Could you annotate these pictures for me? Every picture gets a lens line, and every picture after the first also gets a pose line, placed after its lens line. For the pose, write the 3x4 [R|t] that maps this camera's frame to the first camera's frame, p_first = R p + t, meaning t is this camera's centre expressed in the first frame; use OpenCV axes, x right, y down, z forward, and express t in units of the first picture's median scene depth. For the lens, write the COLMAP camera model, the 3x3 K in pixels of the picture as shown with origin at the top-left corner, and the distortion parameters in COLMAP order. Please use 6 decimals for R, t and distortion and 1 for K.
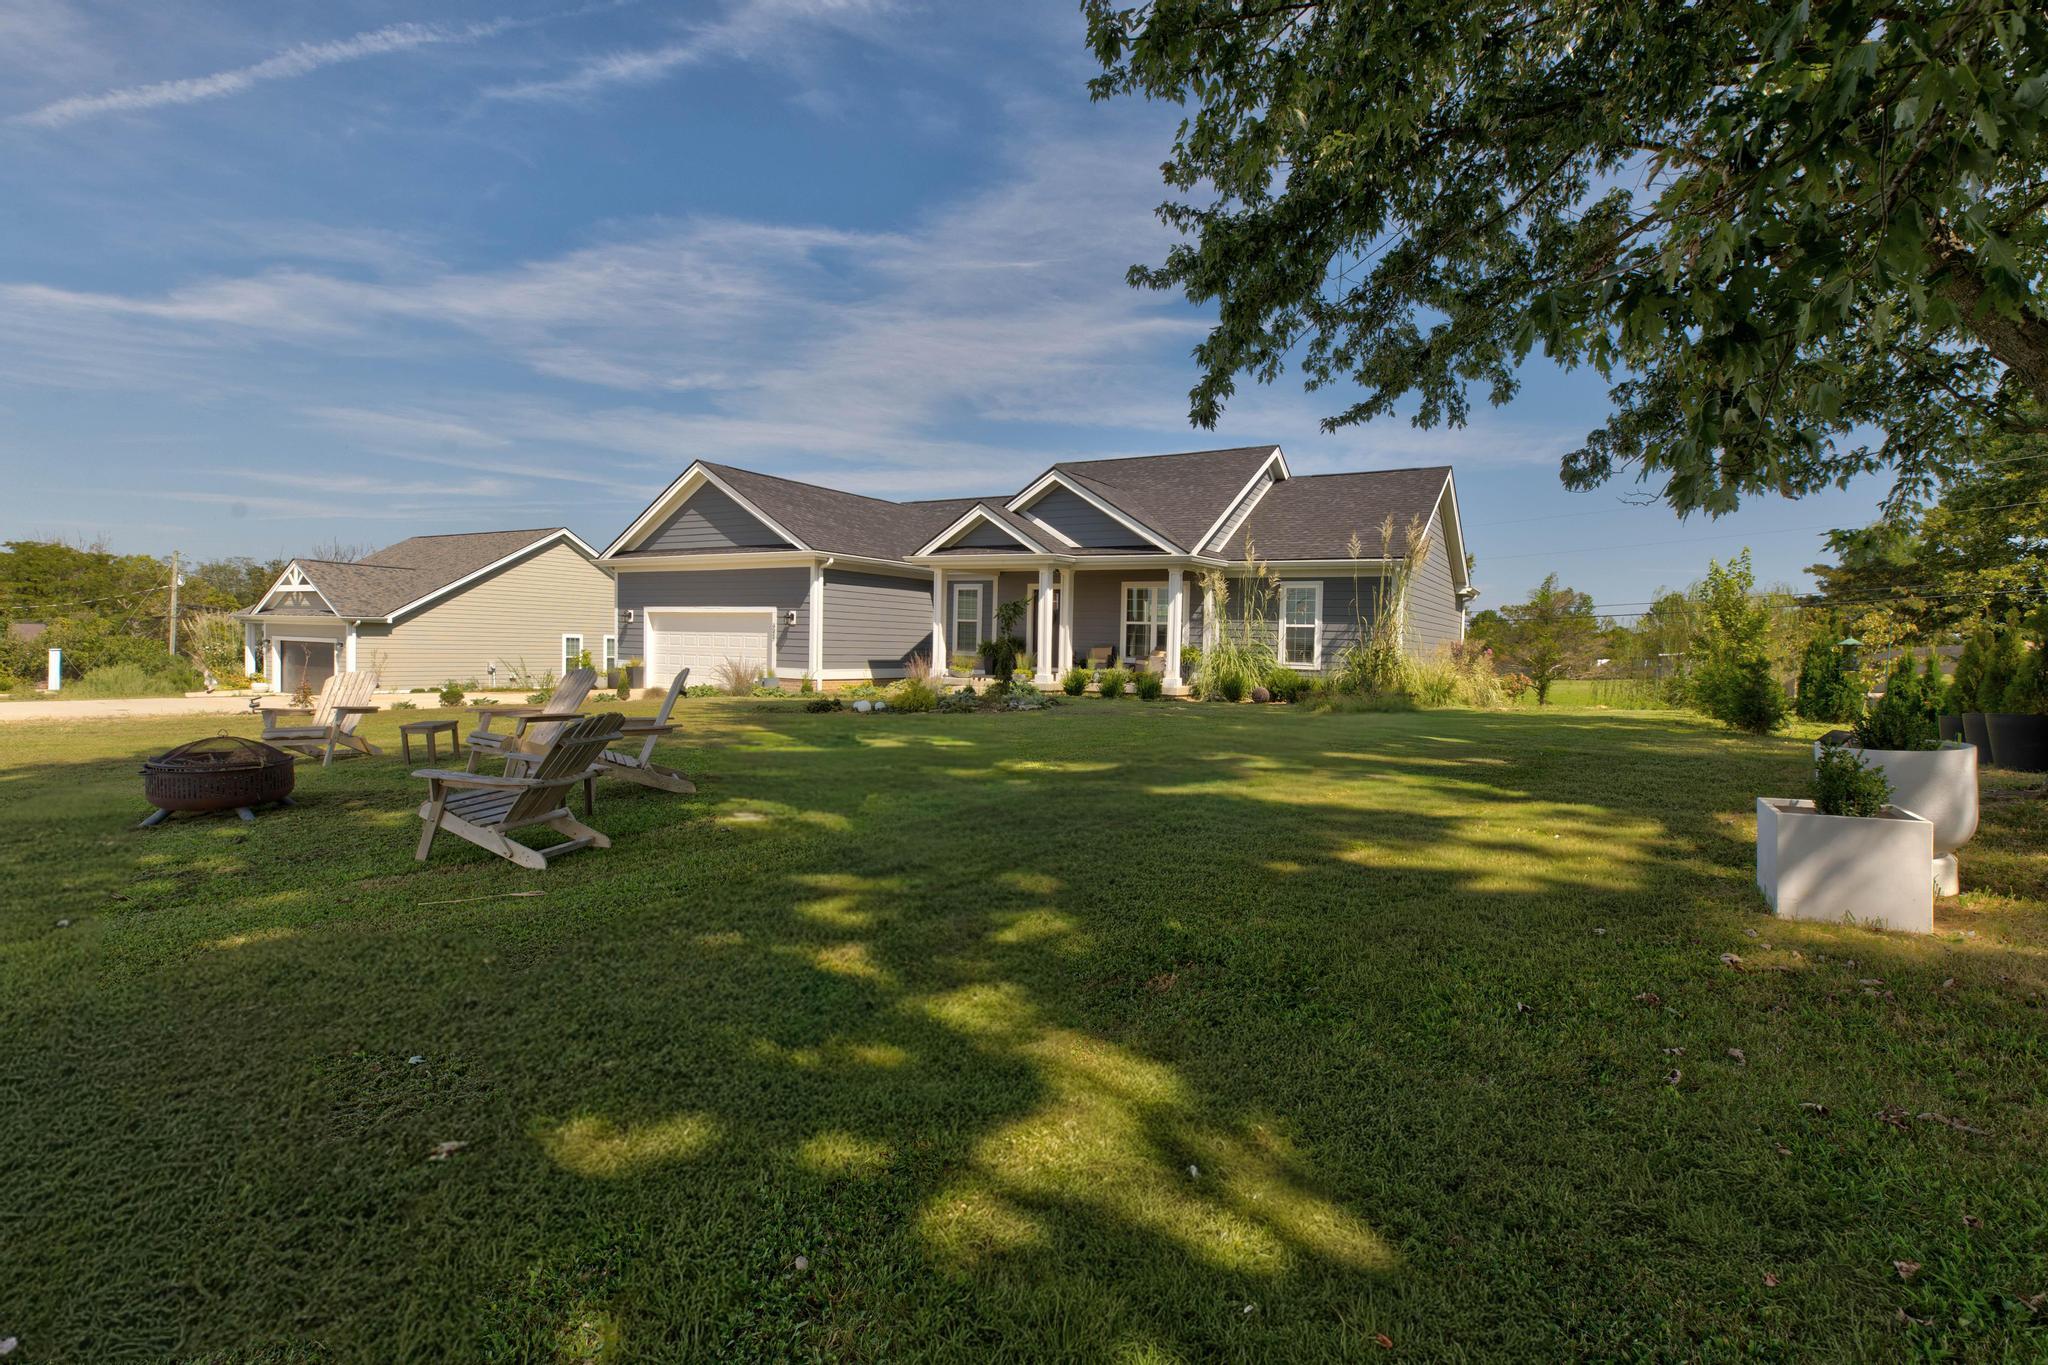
lens RADIAL K [[964.9, 0, 1049.9], [0, 964.9, 692.1], [0, 0, 1]] dist [0.003615, -0.000248]
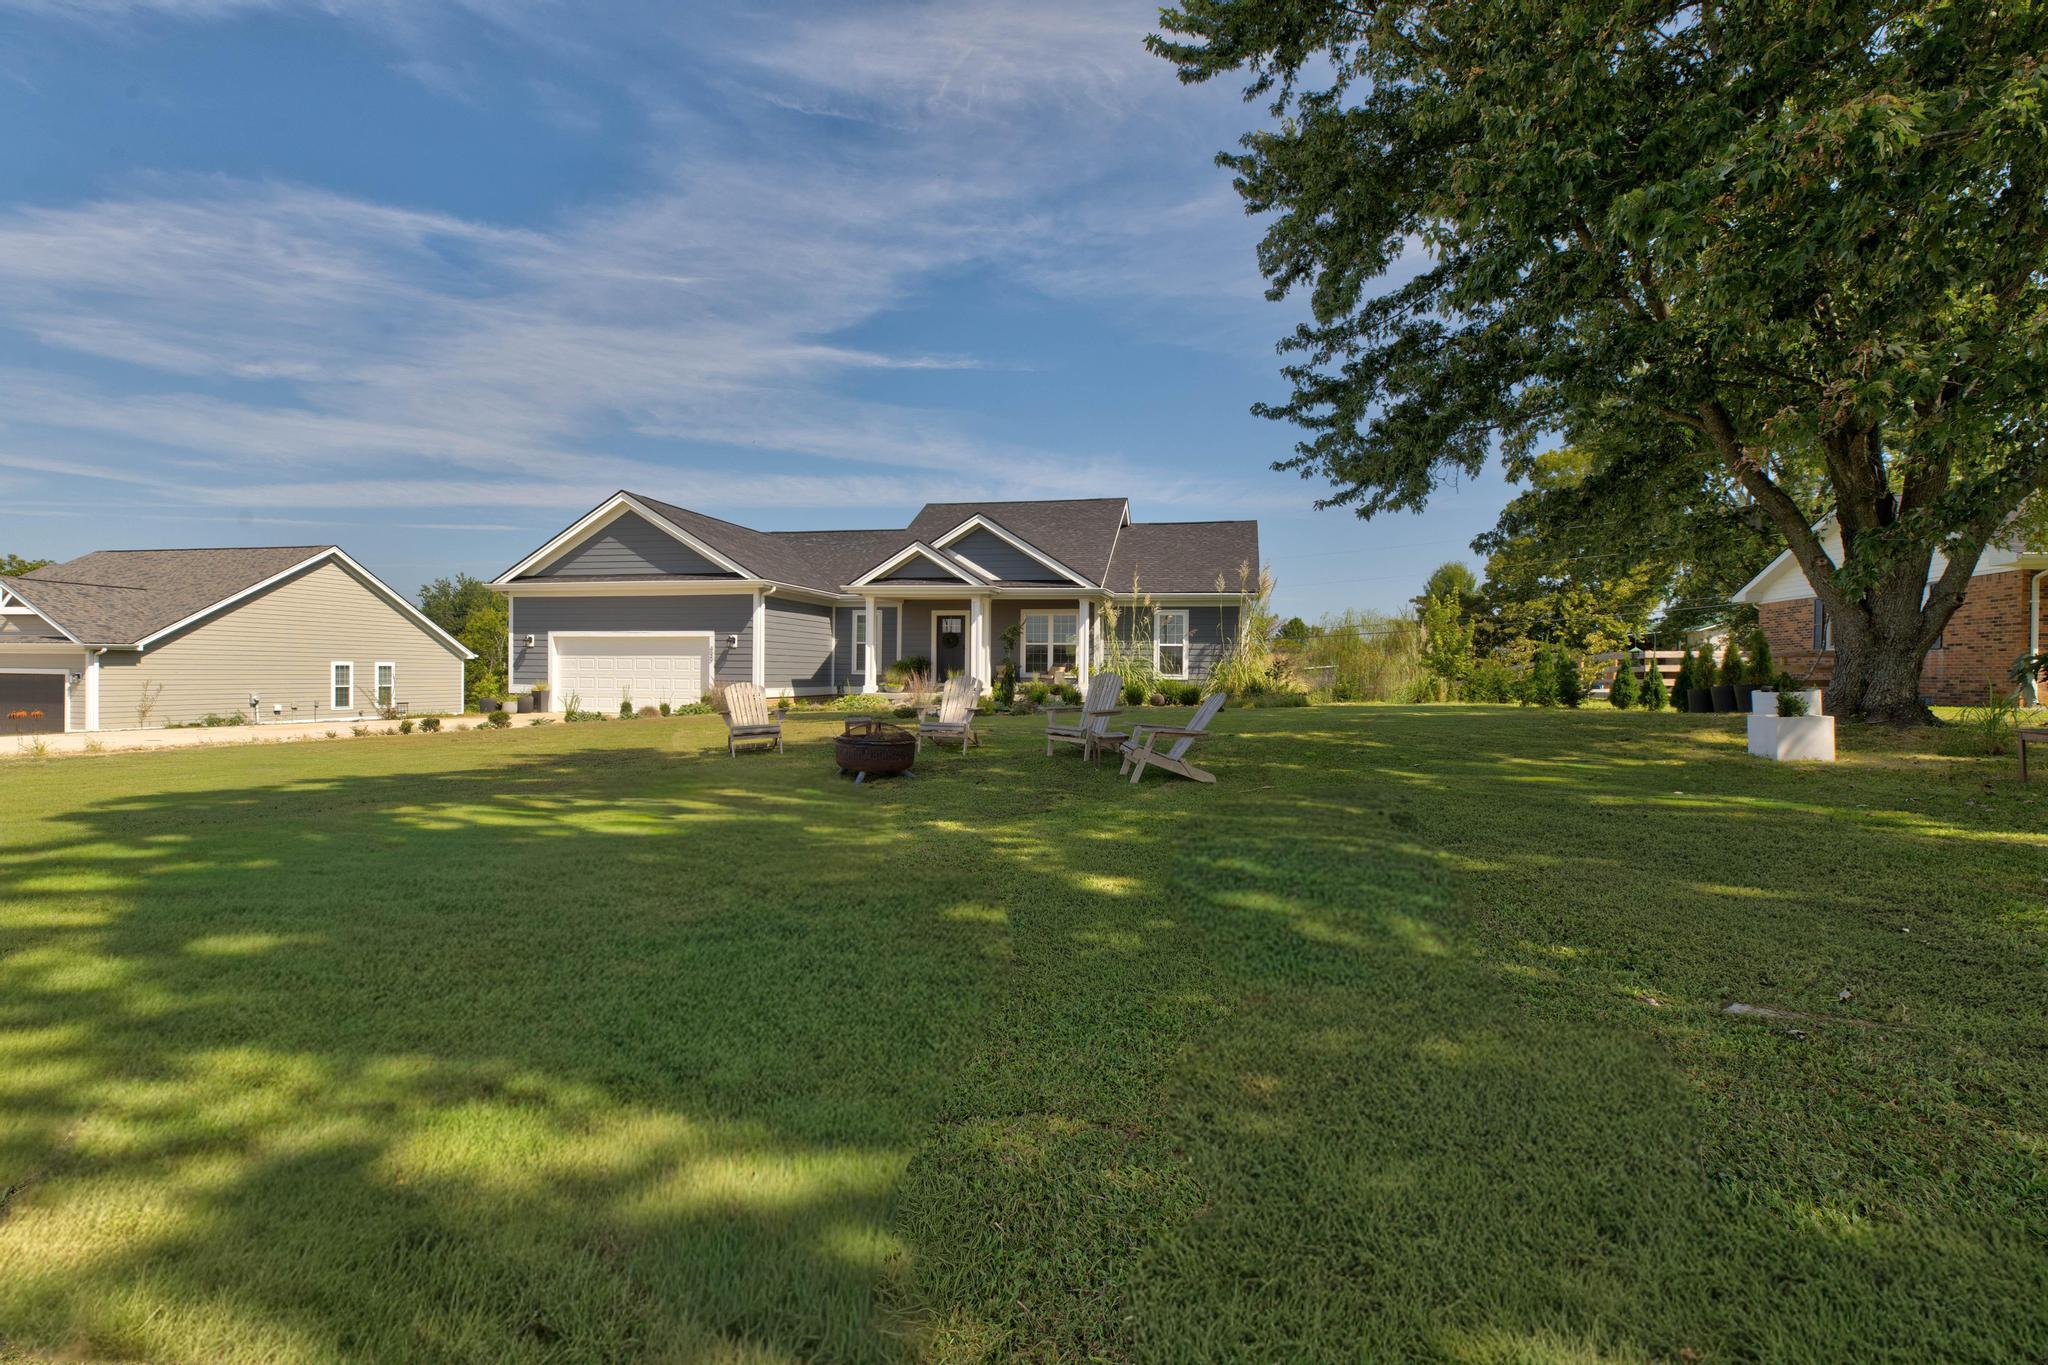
lens RADIAL K [[955.5, 0, 1007.6], [0, 955.5, 686.7], [0, 0, 1]] dist [0.002264, -0.000233]
pose [[0.949892, -0.021326, 0.311851, -0.055964], [0.030030, 0.999281, -0.023133, 0.001376], [-0.311133, 0.031338, 0.949849, -0.019321]]
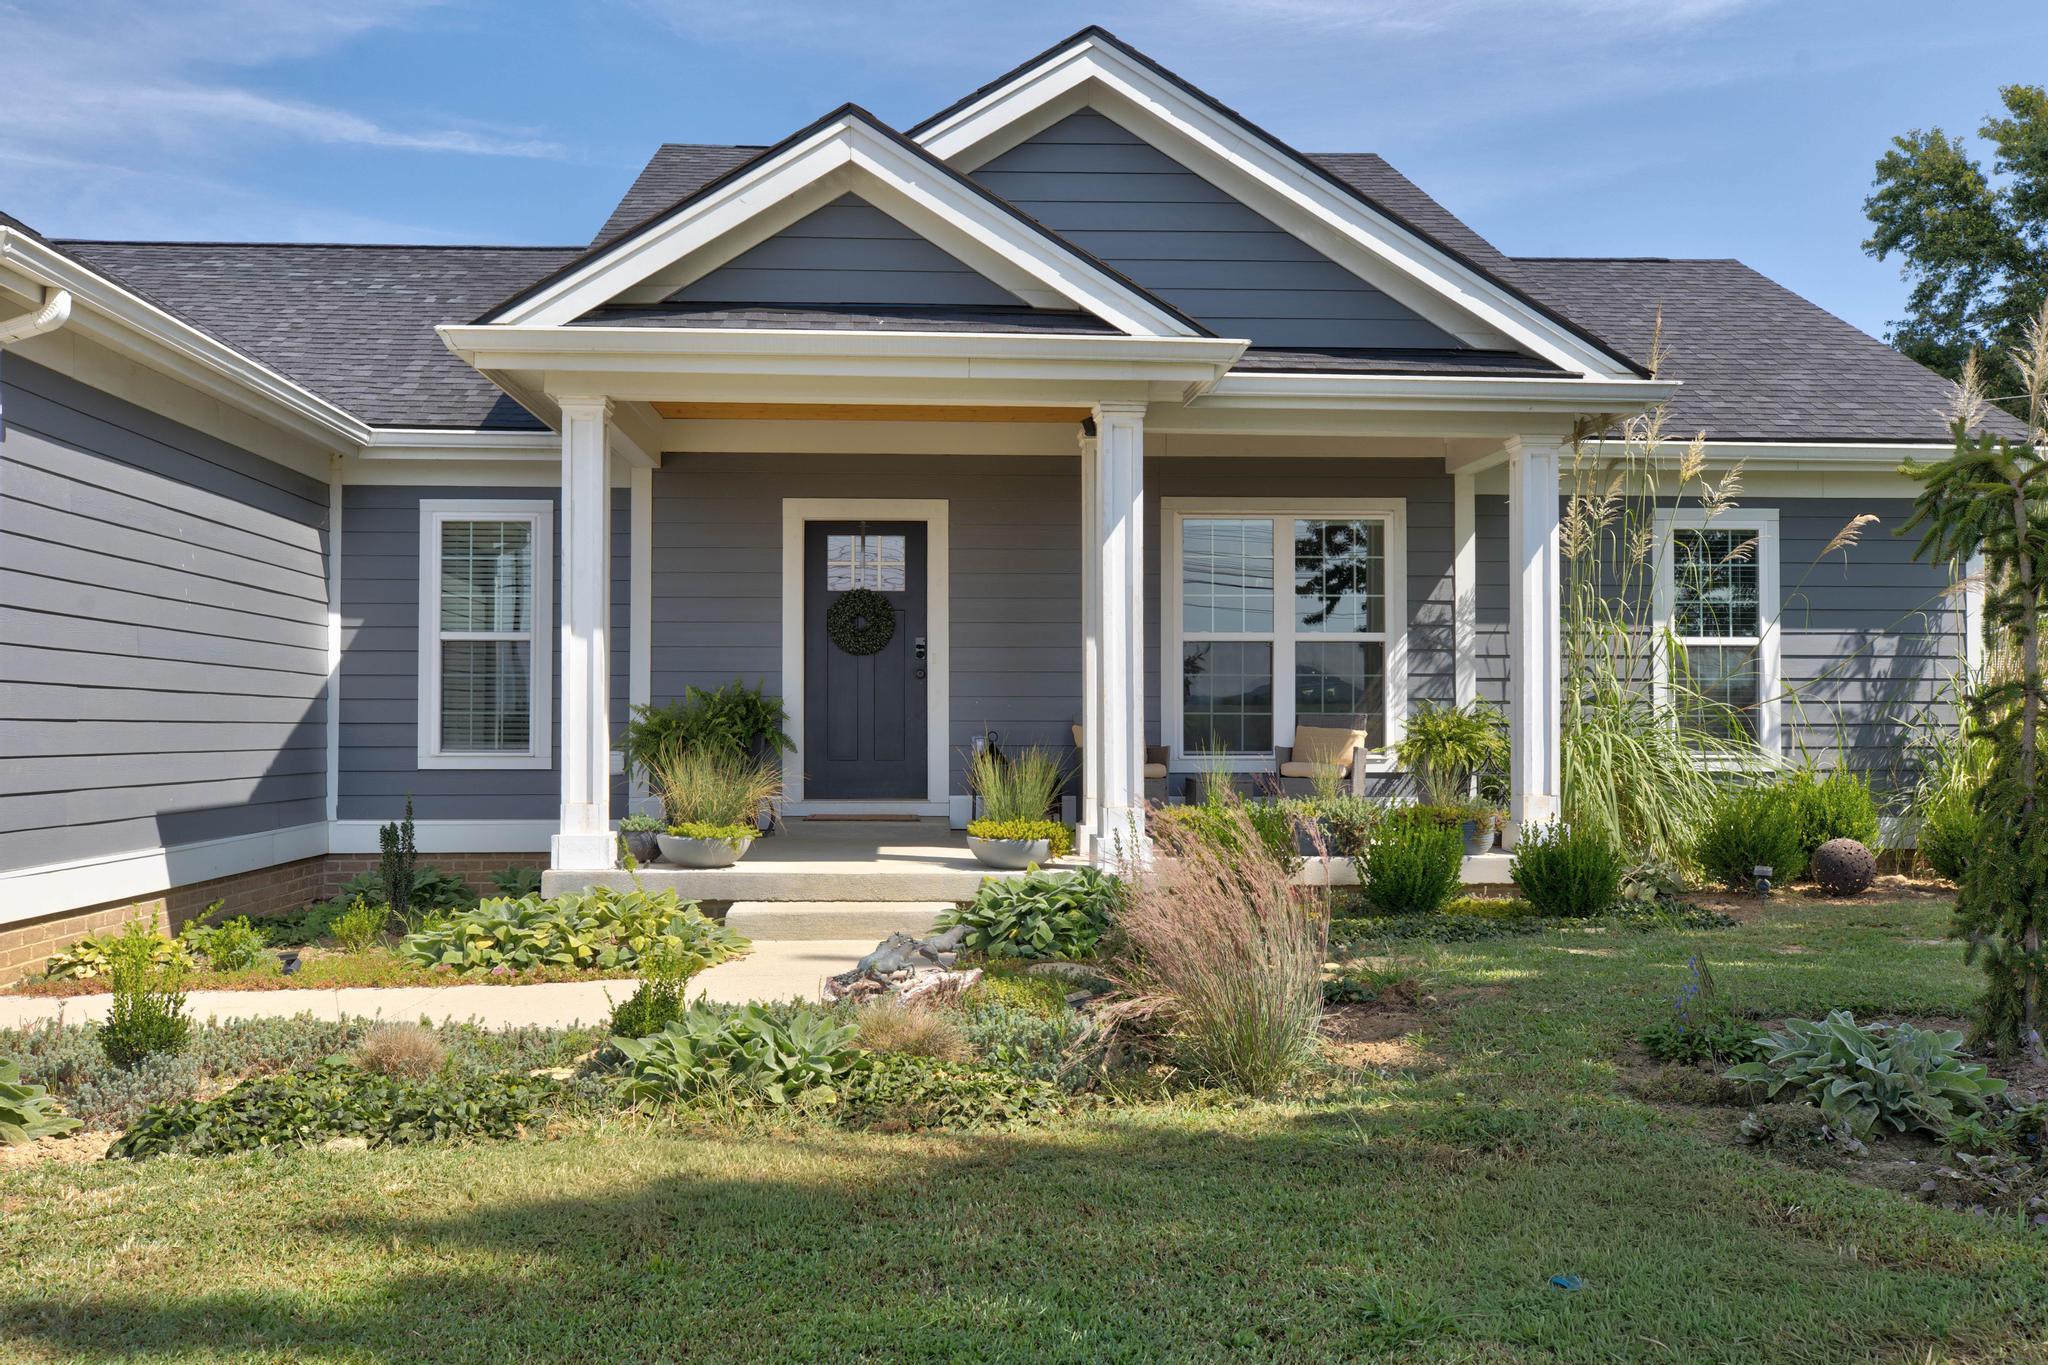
lens RADIAL K [[1606.9, 0, 1023.0], [0, 1606.9, 684.0], [0, 0, 1]] dist [-0.077587, 0.123376]
pose [[0.834958, -0.016267, 0.550074, -0.041765], [0.045966, 0.998132, -0.040255, -0.007233], [-0.548391, 0.058896, 0.834145, 0.112943]]
